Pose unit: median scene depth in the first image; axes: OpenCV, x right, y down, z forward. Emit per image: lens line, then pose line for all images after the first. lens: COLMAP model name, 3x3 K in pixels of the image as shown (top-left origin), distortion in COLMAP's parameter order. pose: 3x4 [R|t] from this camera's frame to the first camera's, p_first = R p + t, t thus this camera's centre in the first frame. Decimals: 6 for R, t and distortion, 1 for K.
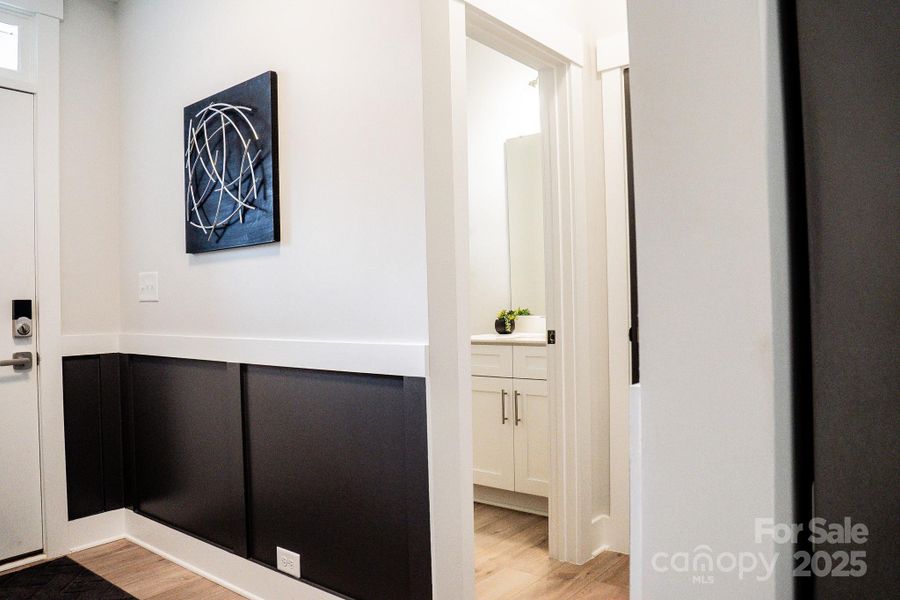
lens RADIAL K [[672.7, 0, 452.9], [0, 672.7, 299.7], [0, 0, 1]] dist [-0.127194, 0.077303]
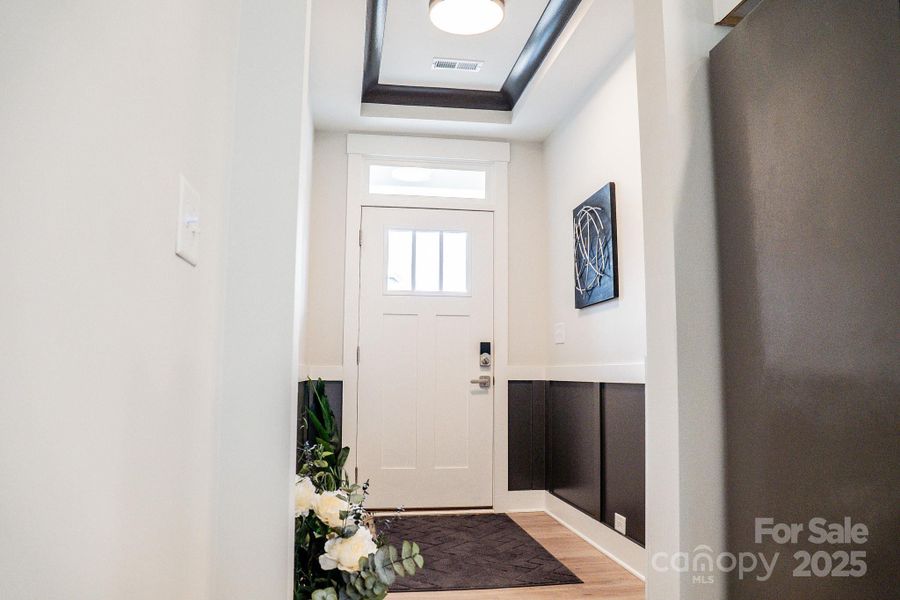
lens RADIAL K [[672.7, 0, 450.3], [0, 672.7, 297.1], [0, 0, 1]] dist [-0.127194, 0.077303]
pose [[0.733646, -0.052221, -0.677522, 0.411704], [-0.020159, 0.994931, -0.098515, 0.057394], [0.679233, 0.085934, 0.728875, -0.279925]]
